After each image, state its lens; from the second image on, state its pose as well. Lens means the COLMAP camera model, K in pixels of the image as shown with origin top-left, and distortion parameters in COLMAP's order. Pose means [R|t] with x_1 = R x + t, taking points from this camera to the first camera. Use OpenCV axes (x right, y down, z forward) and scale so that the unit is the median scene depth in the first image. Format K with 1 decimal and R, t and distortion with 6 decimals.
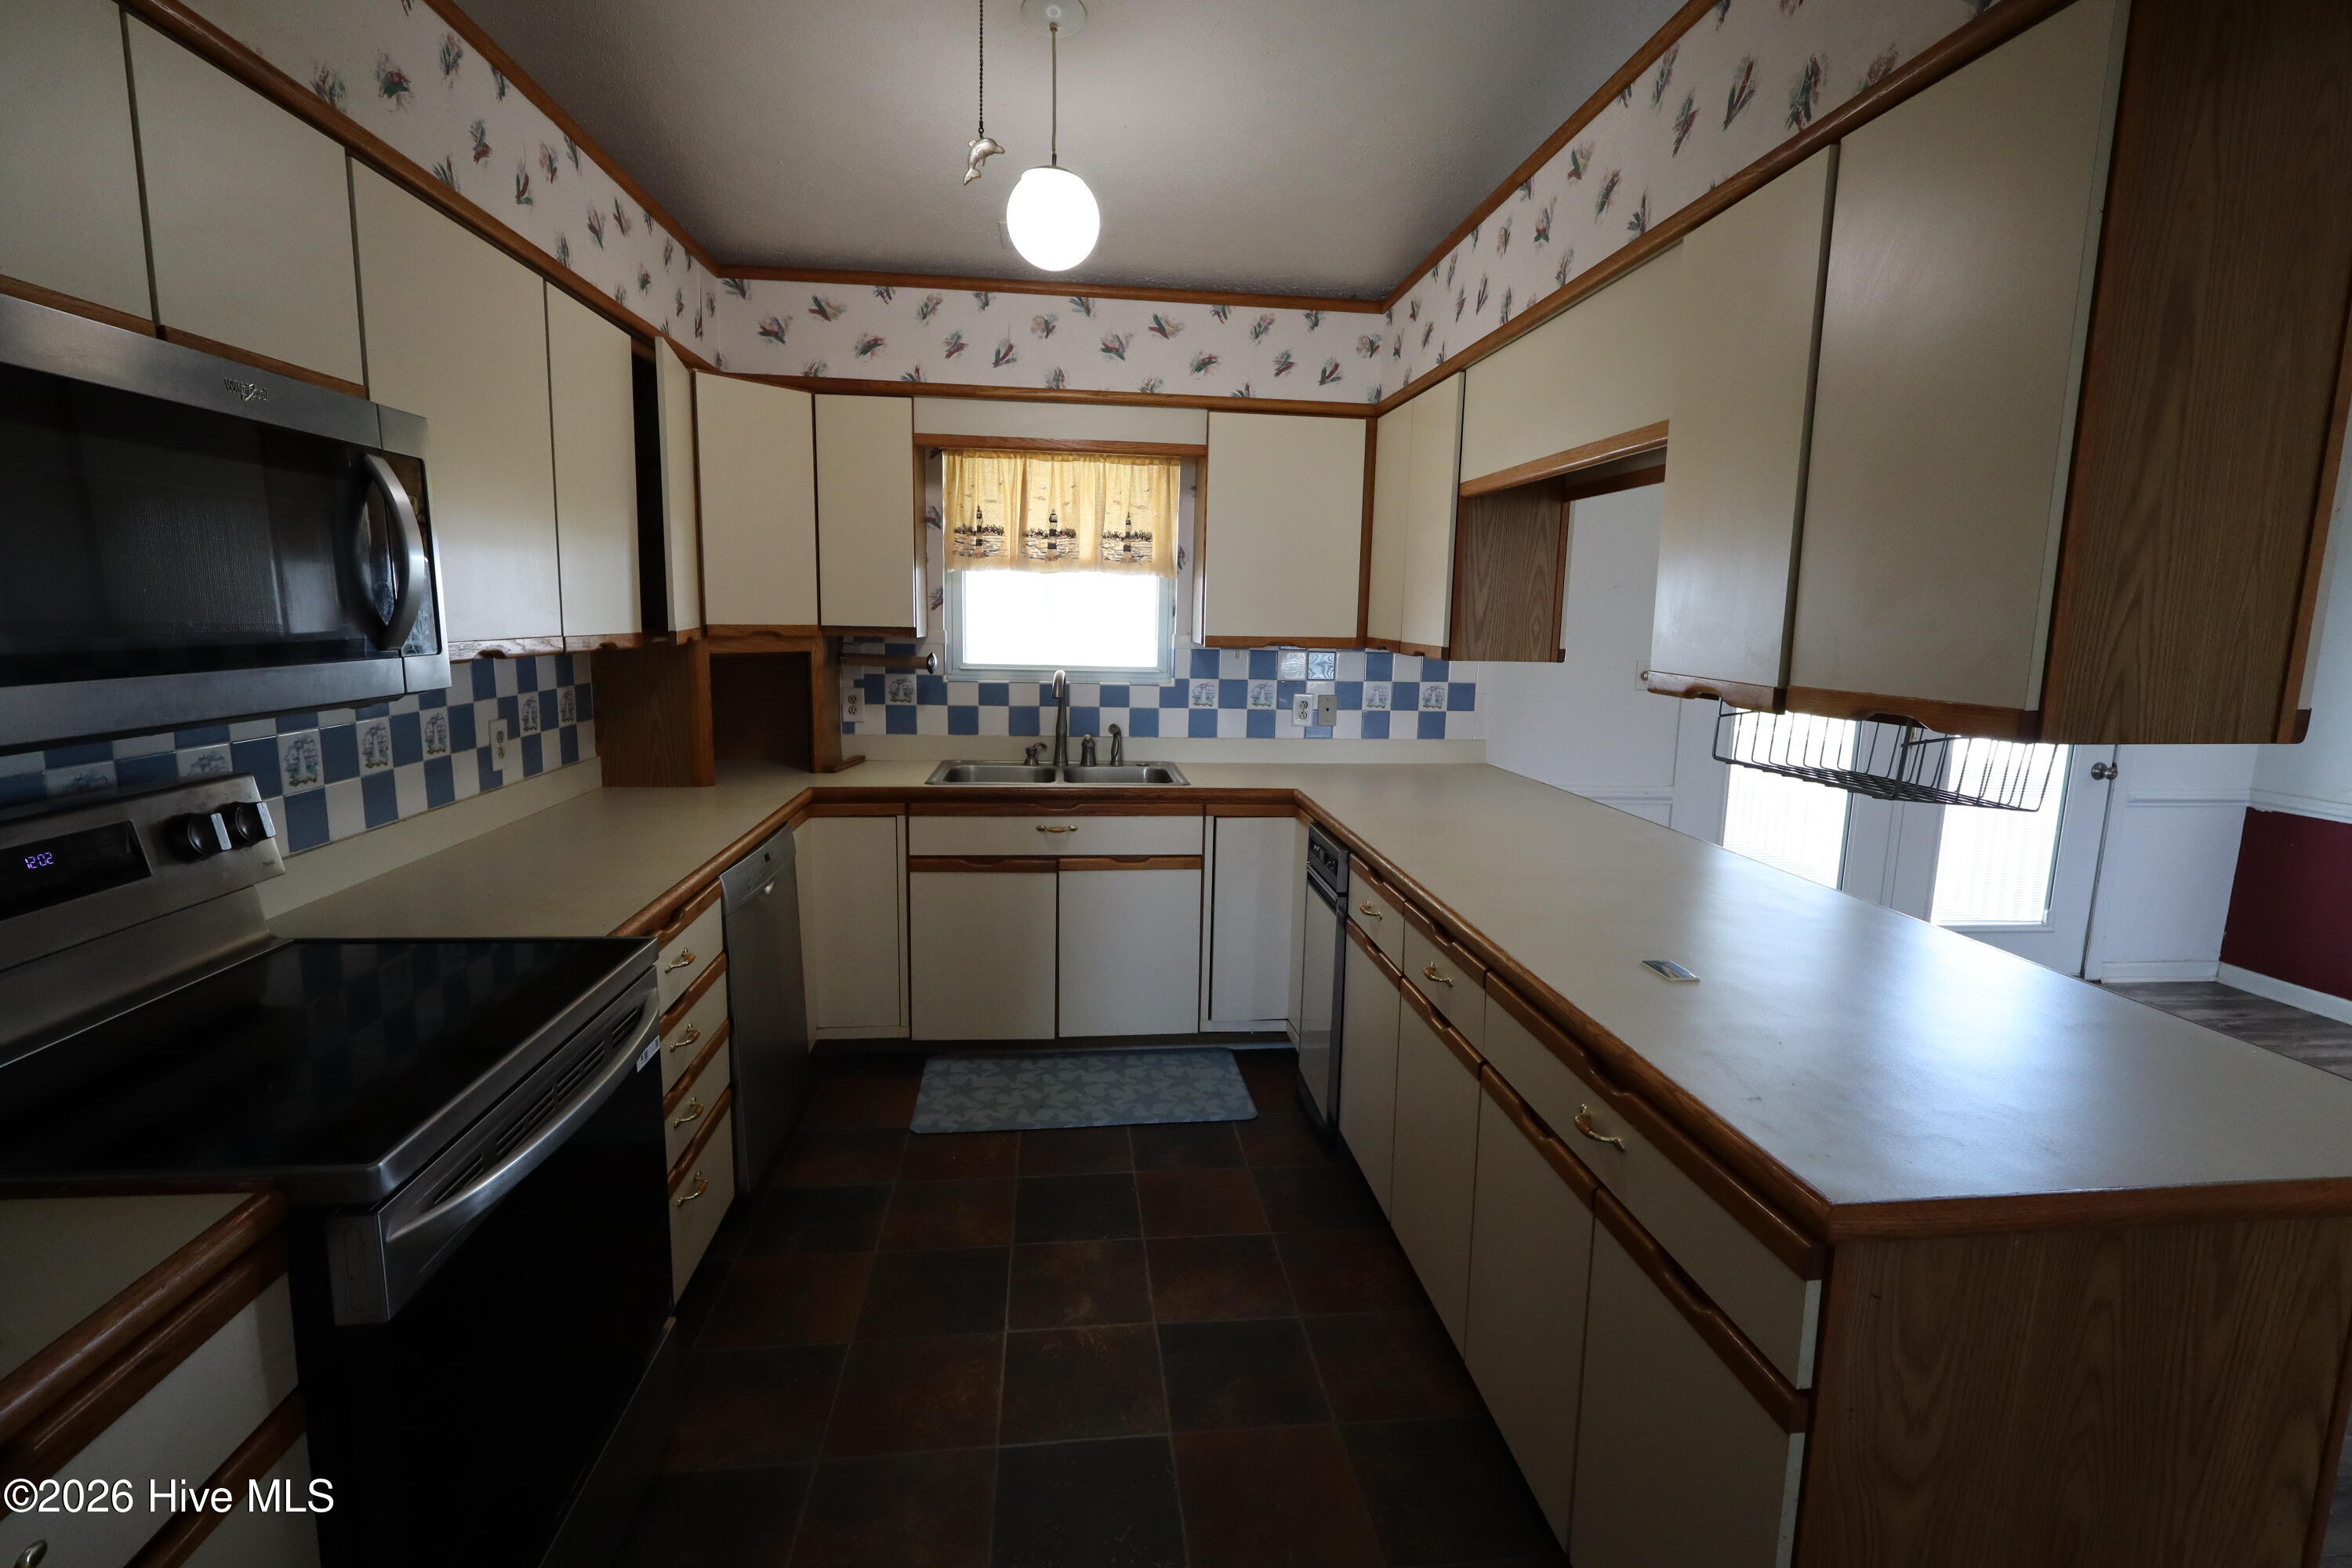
lens RADIAL K [[1102.5, 0, 1175.7], [0, 1102.5, 782.7], [0, 0, 1]] dist [-0.001139, 0.000349]
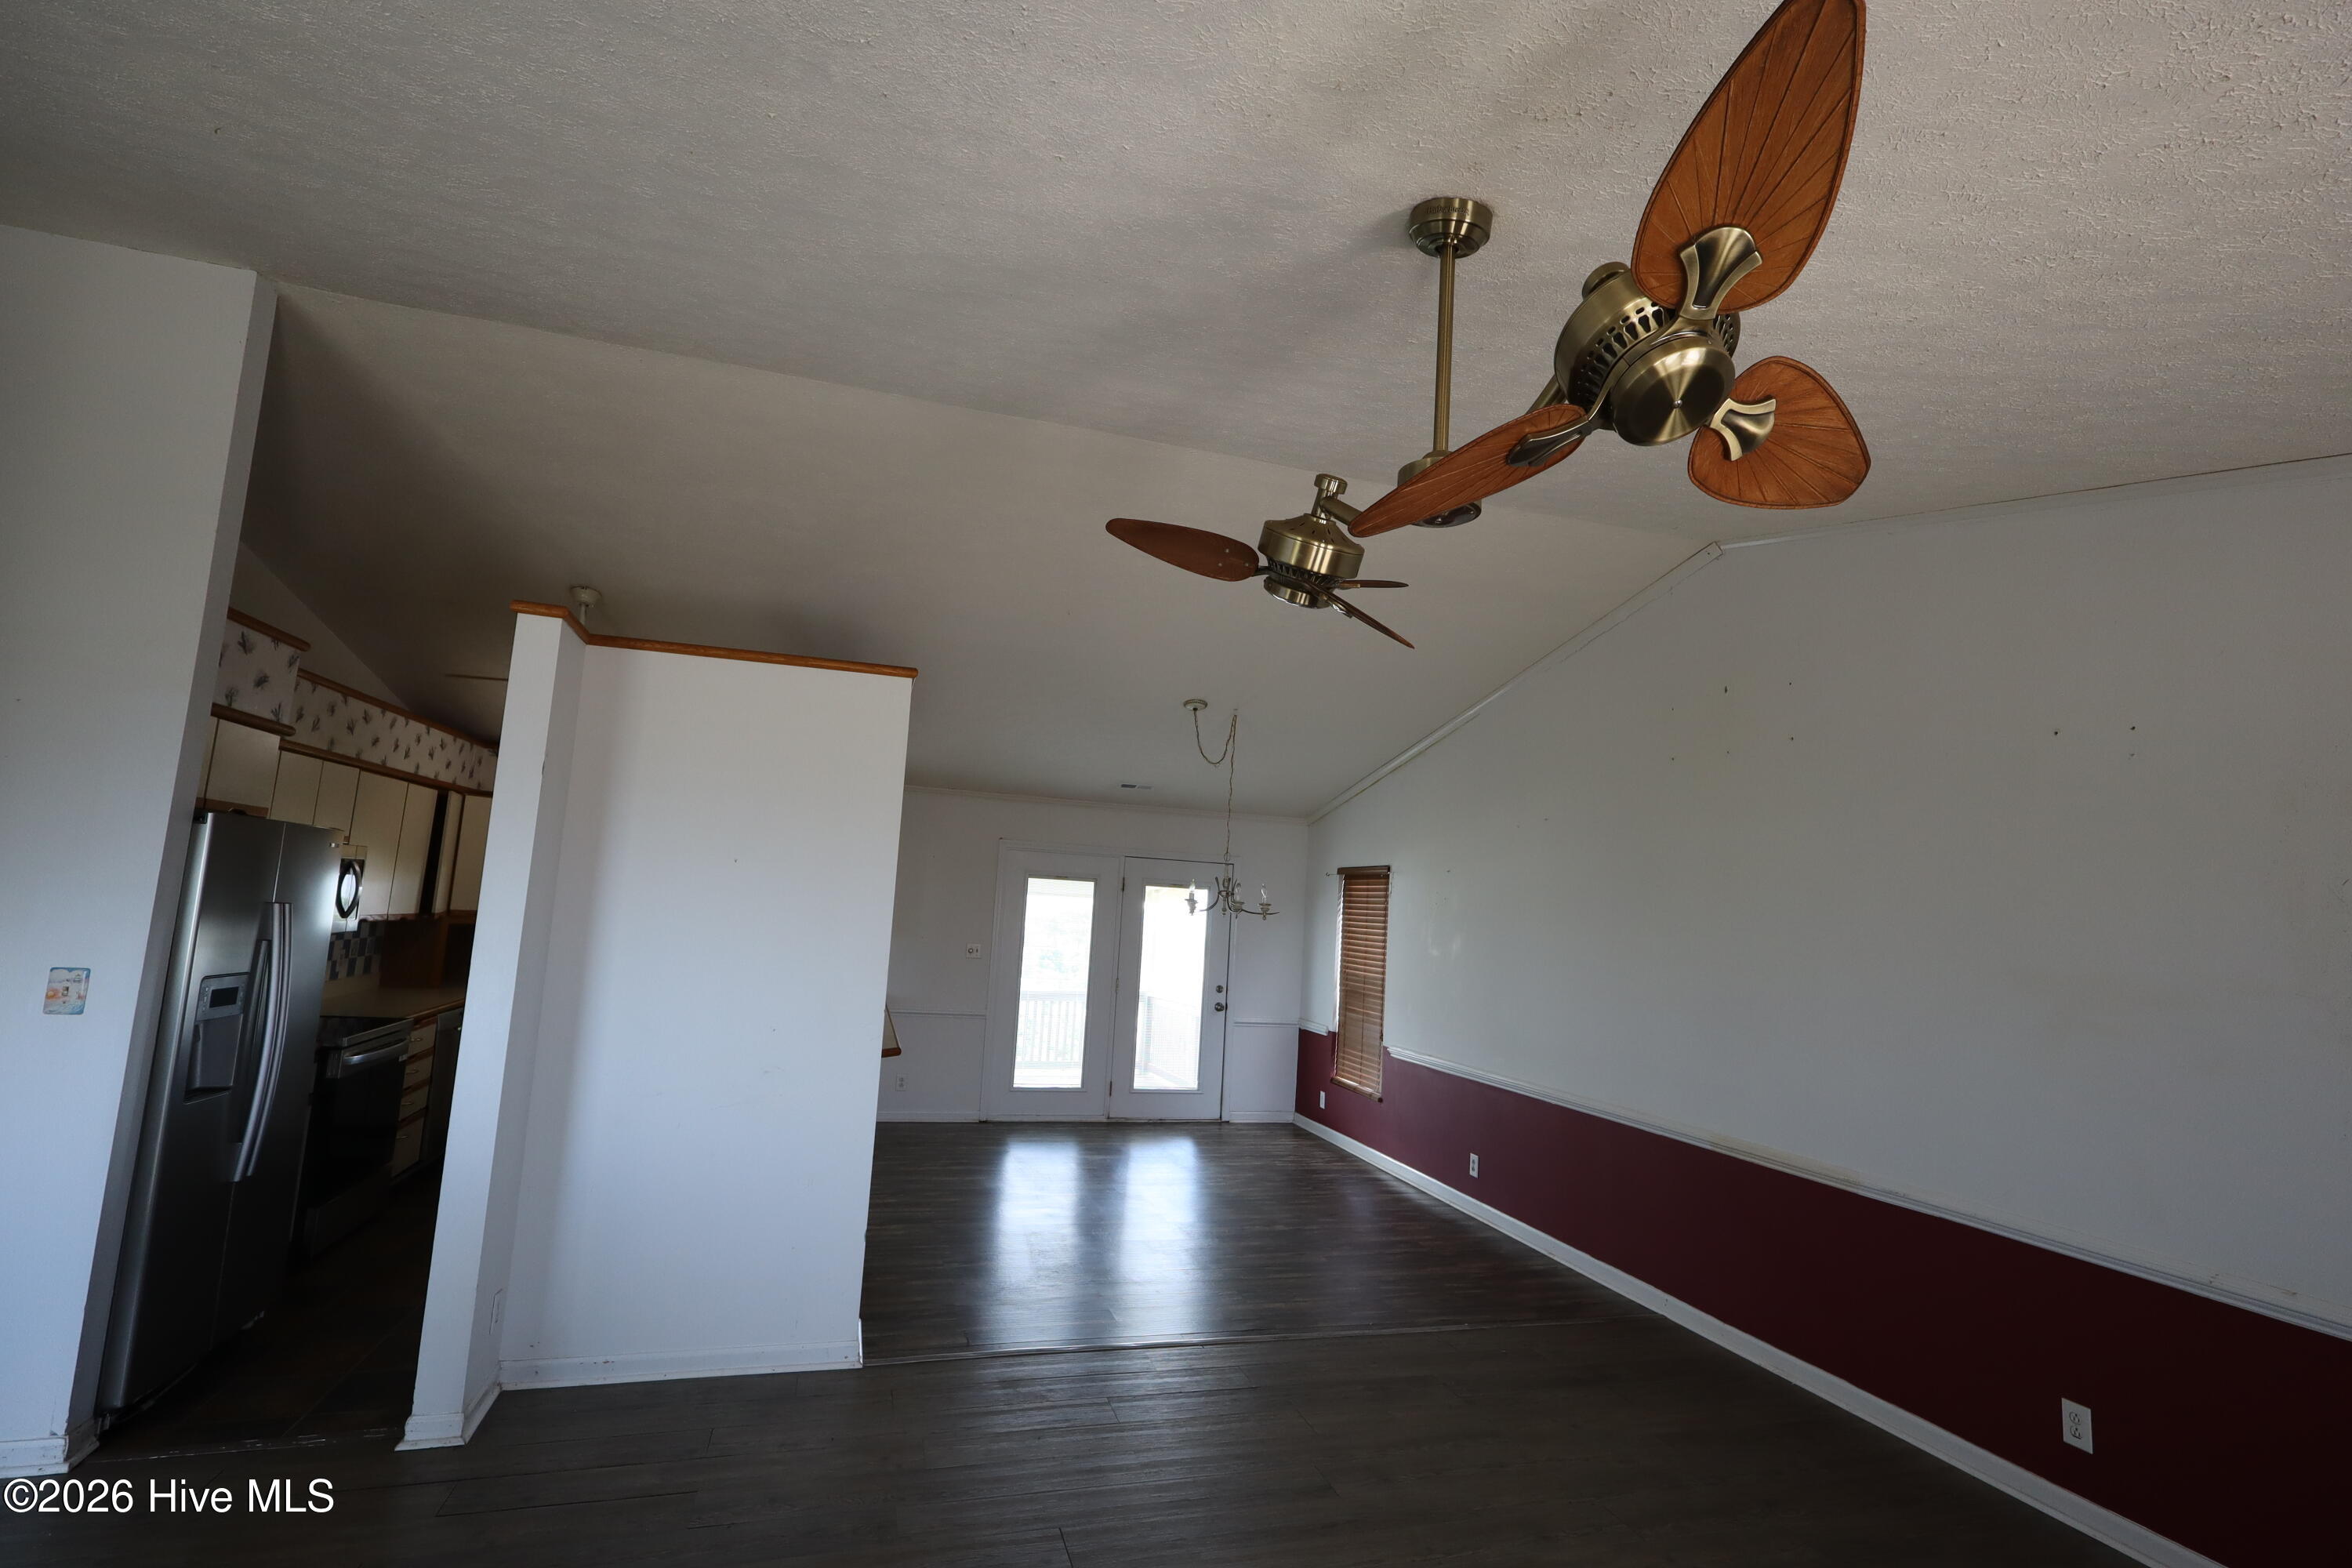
lens RADIAL K [[1102.5, 0, 1187.1], [0, 1102.5, 784.8], [0, 0, 1]] dist [-0.001139, 0.000349]
pose [[0.980850, 0.056645, 0.186347, 0.607998], [-0.005958, 0.965052, -0.261991, 0.187915], [-0.194675, 0.255864, 0.946908, -1.472630]]
